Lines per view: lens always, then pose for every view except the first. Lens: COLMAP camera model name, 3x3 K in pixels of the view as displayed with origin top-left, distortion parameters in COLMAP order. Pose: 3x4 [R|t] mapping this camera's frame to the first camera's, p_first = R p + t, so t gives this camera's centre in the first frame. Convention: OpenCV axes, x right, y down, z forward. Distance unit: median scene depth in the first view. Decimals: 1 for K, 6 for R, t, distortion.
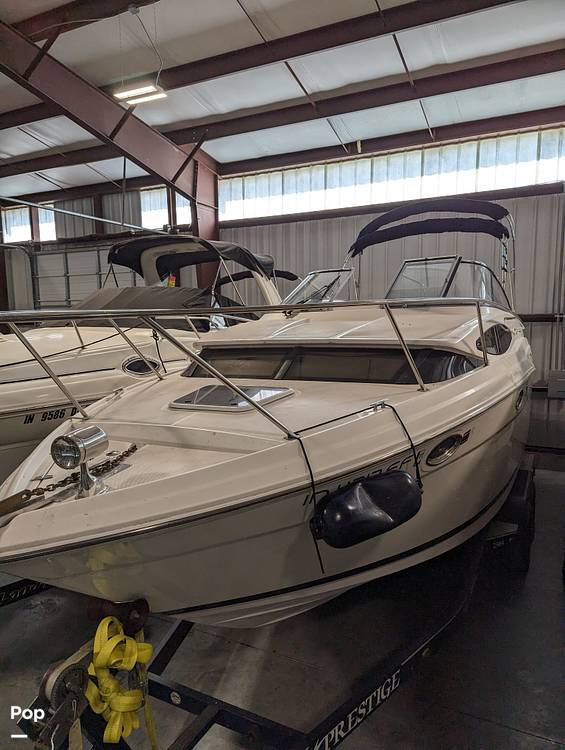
lens RADIAL K [[533.5, 0, 278.0], [0, 533.5, 371.7], [0, 0, 1]] dist [0.071450, -0.070579]
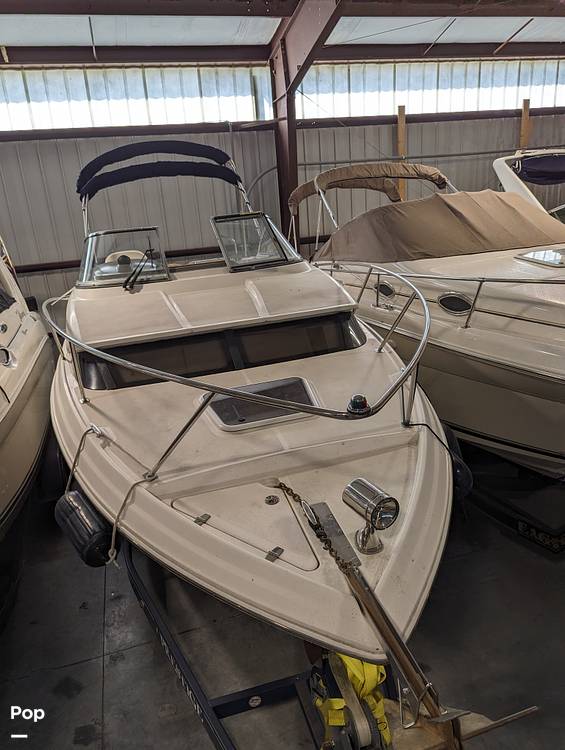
lens RADIAL K [[533.5, 0, 278.0], [0, 533.5, 371.7], [0, 0, 1]] dist [0.071450, -0.070579]
pose [[0.724326, -0.242631, 0.645354, -0.215190], [0.141881, 0.968453, 0.204862, -0.062905], [-0.674701, -0.056824, 0.735901, 0.086317]]
